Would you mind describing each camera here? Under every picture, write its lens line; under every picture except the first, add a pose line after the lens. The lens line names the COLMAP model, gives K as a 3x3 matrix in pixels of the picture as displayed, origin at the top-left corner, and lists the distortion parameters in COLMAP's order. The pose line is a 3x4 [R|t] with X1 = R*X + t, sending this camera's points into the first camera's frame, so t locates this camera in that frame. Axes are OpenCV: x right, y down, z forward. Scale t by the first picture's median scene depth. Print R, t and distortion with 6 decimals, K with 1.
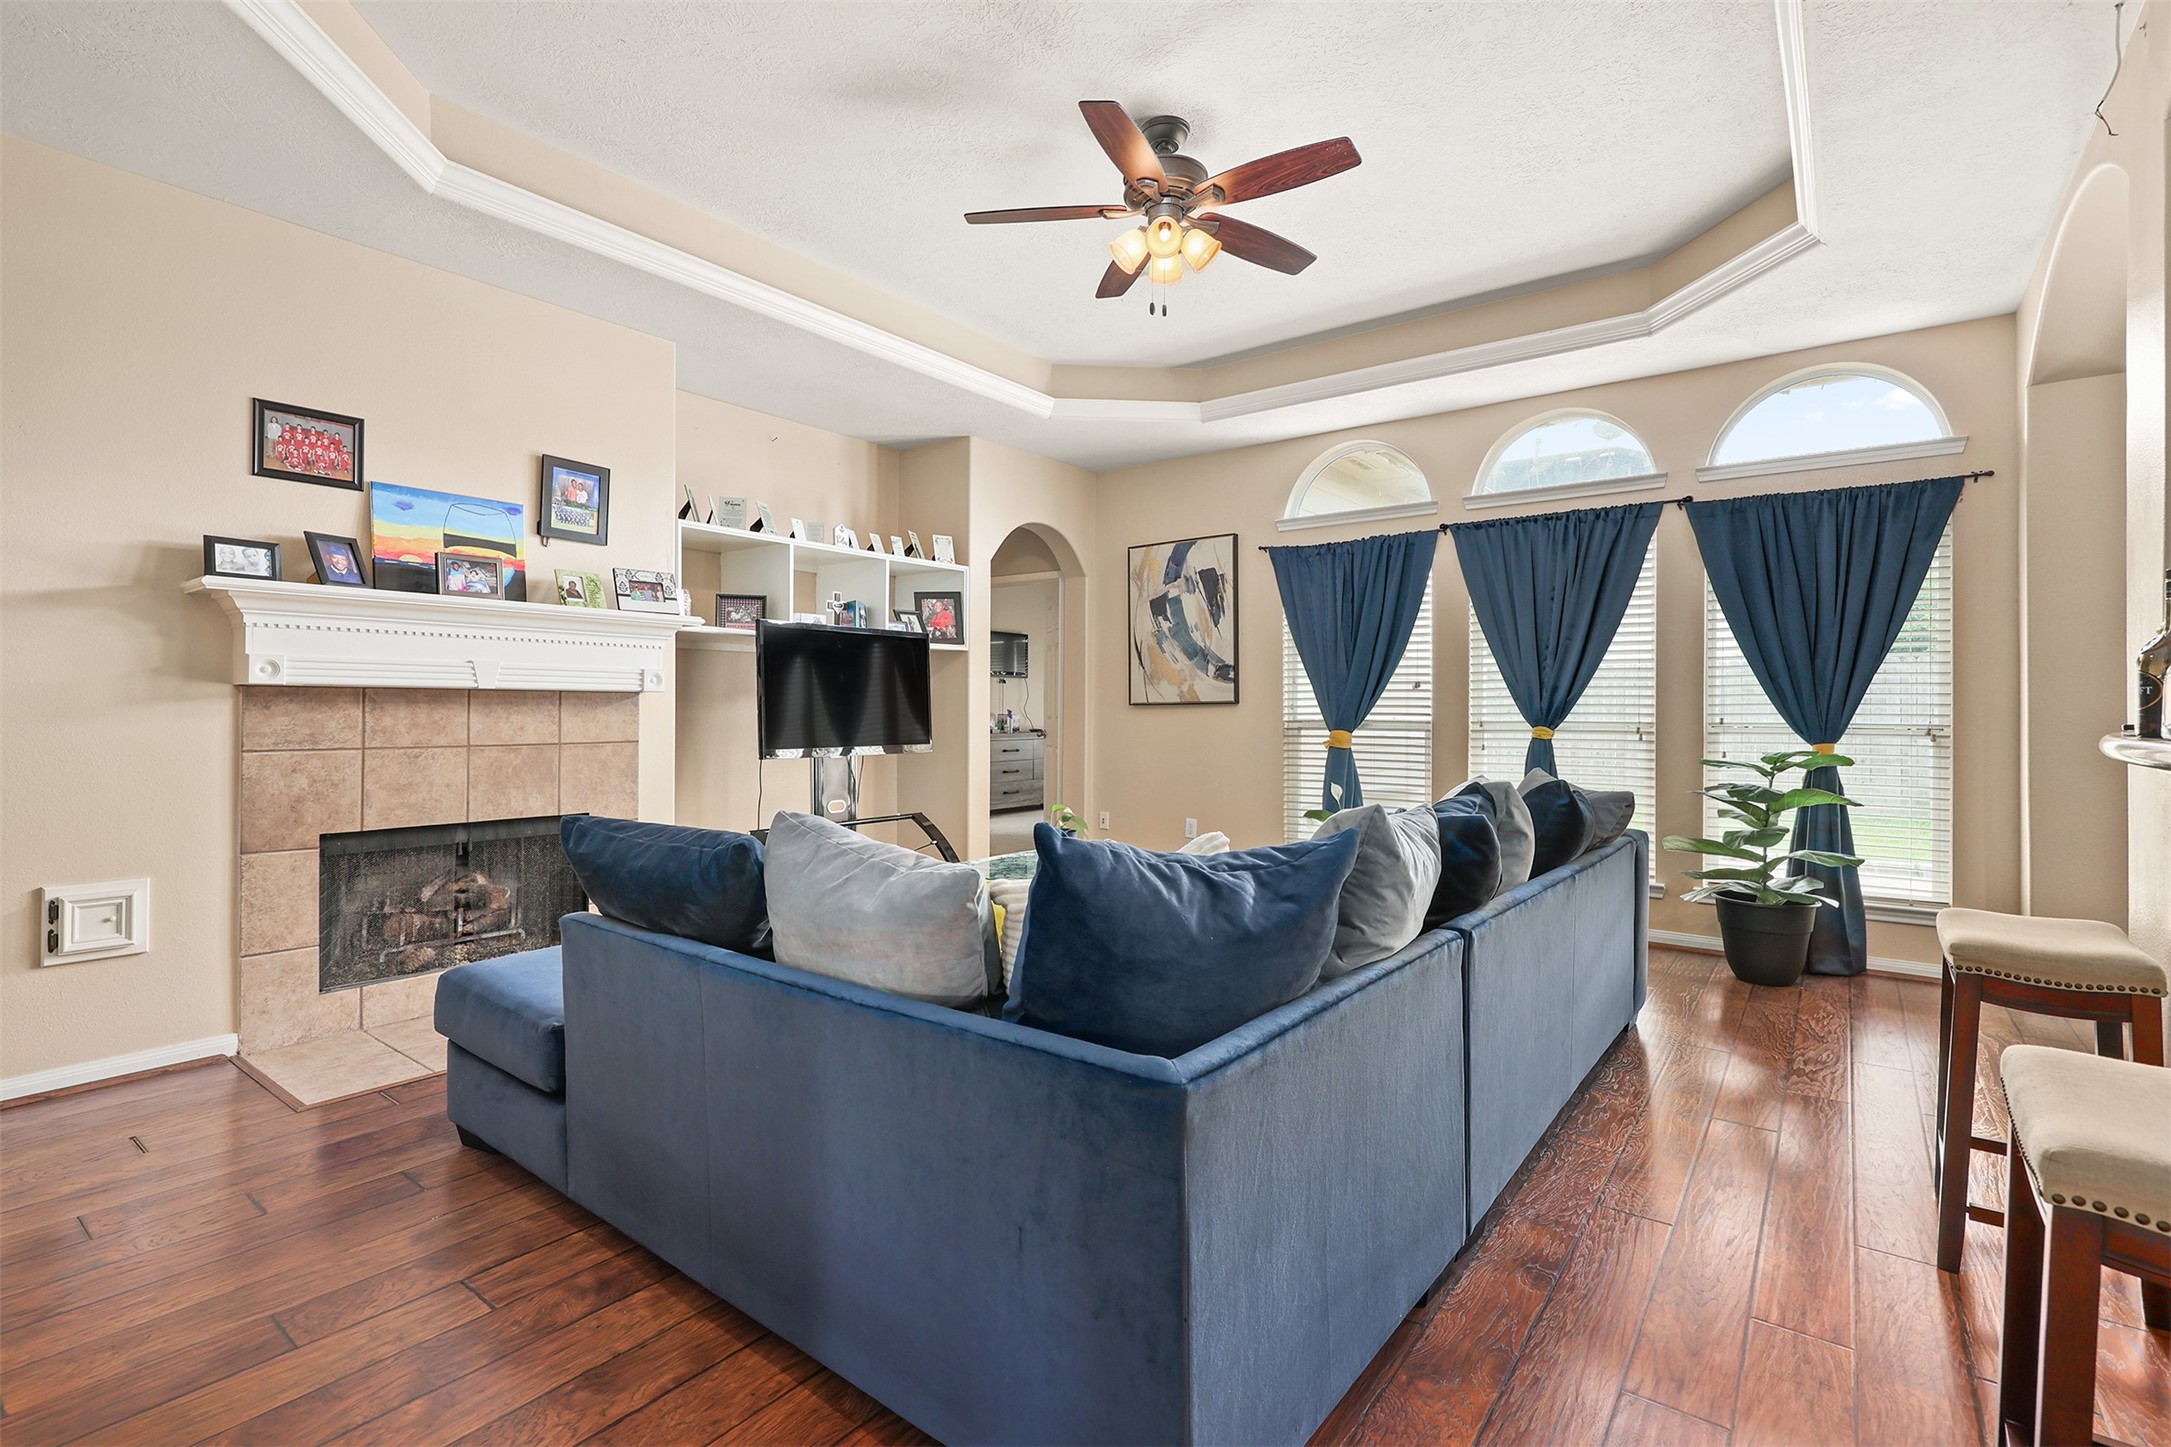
lens RADIAL K [[1001.6, 0, 1085.5], [0, 1001.6, 713.9], [0, 0, 1]] dist [0.002356, 0.000400]
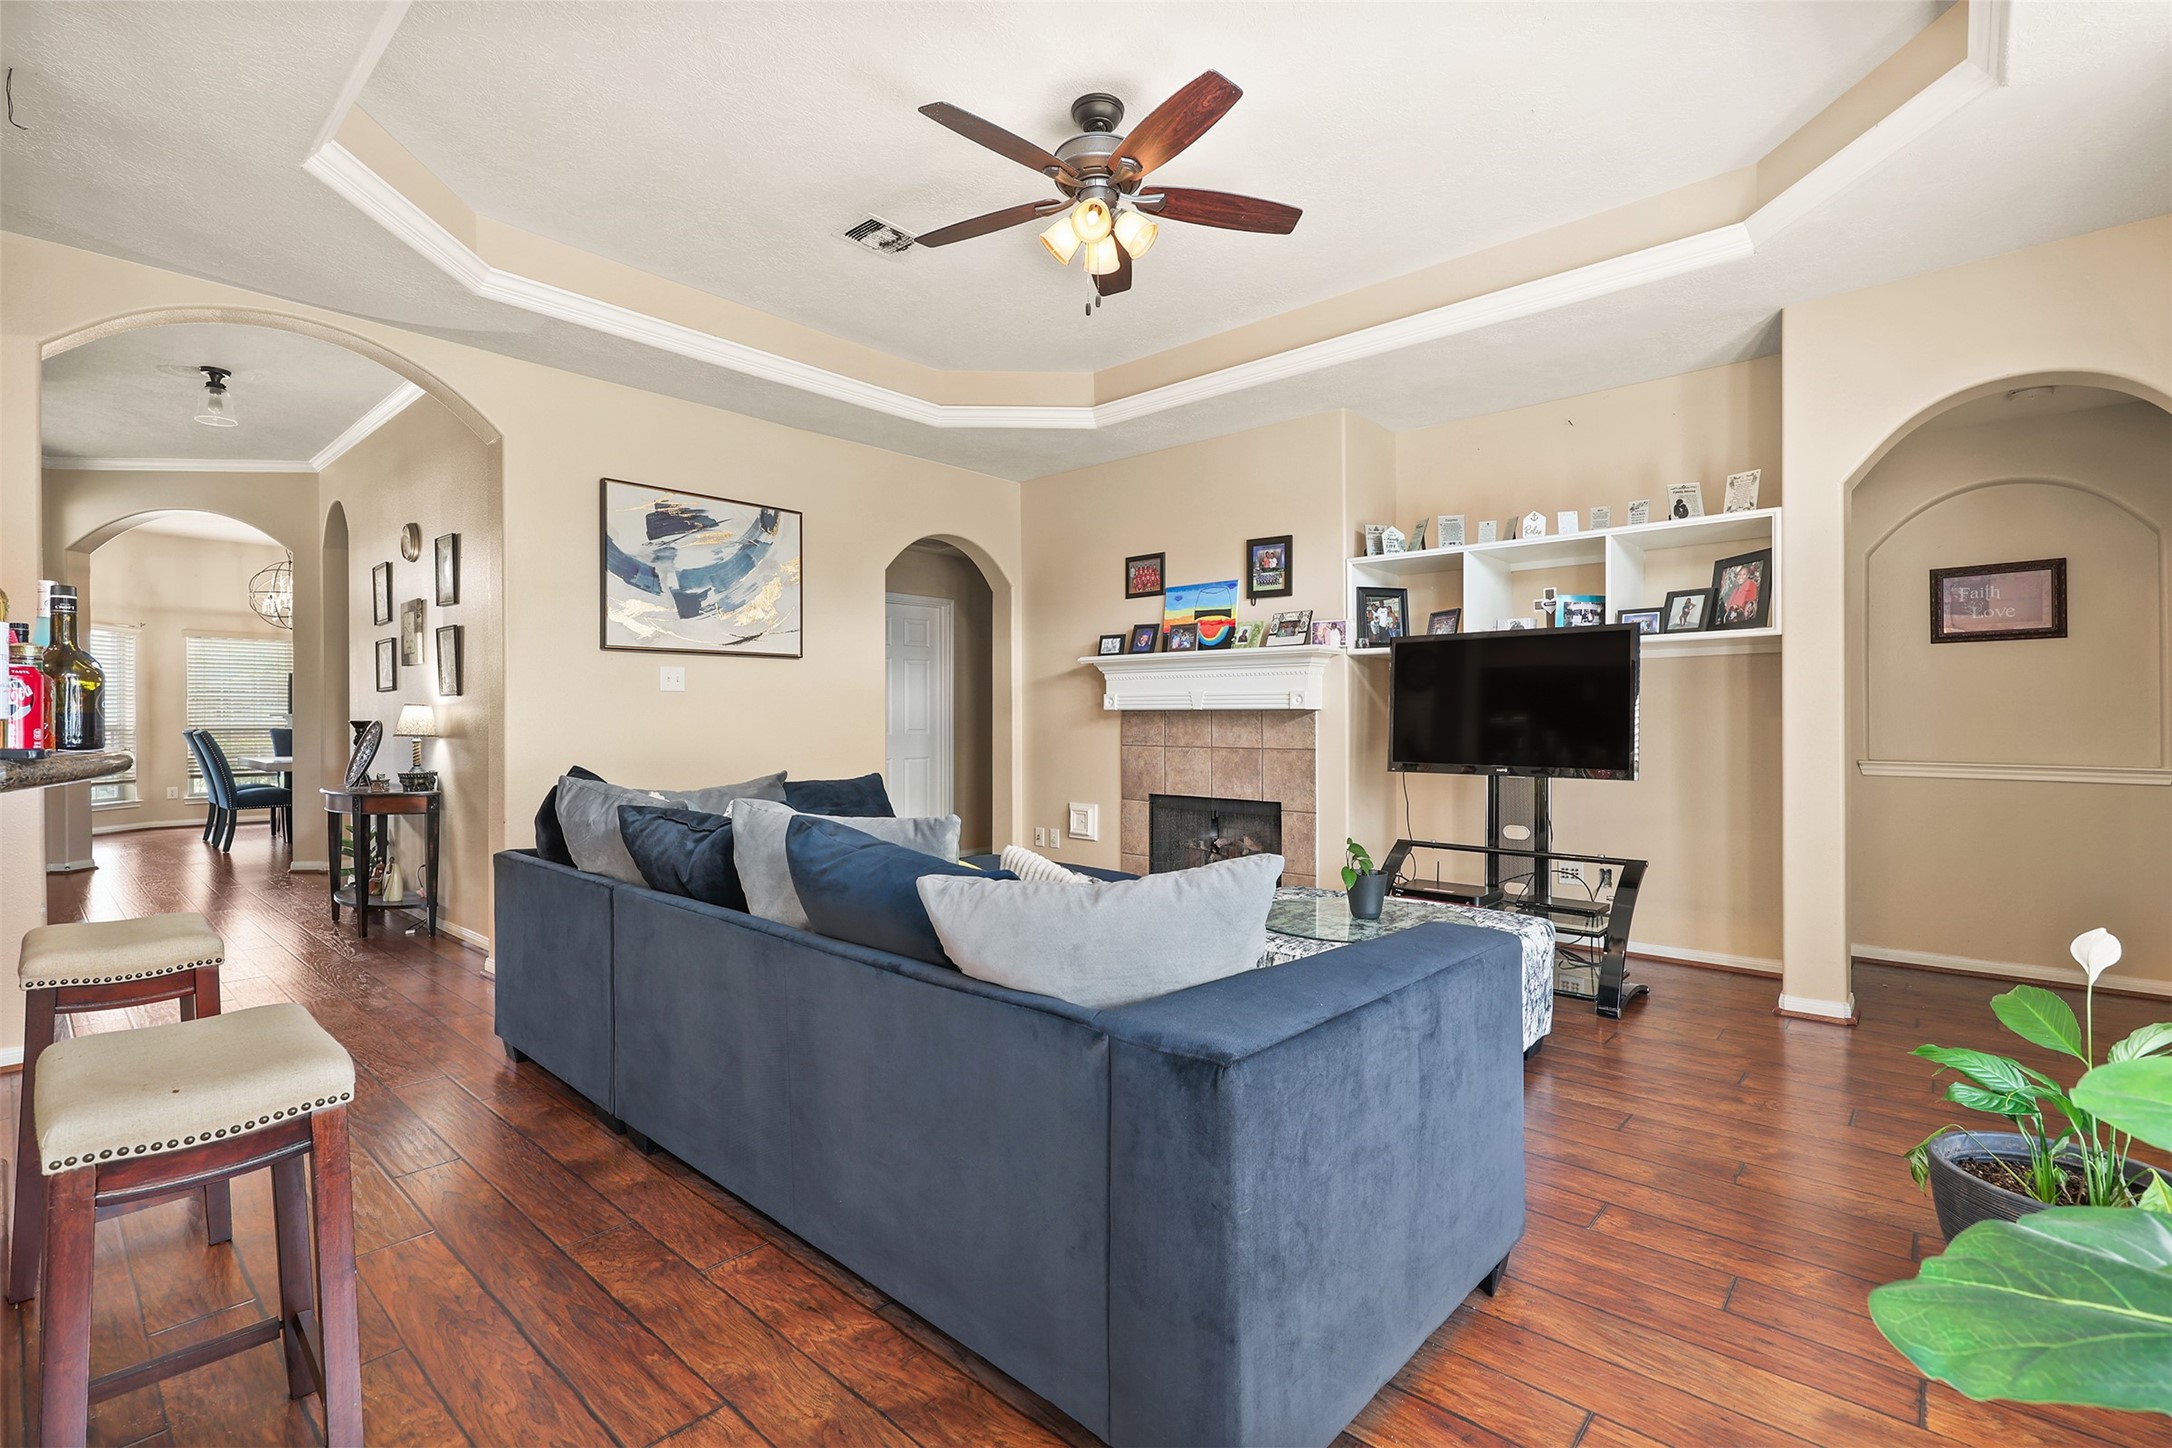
lens RADIAL K [[1002.1, 0, 1087.5], [0, 1002.1, 719.7], [0, 0, 1]] dist [0.002356, 0.000400]
pose [[-0.096353, 0.009624, -0.995301, 0.905062], [0.003527, 0.999950, 0.009327, -0.024463], [0.995341, -0.002612, -0.096383, 0.952527]]
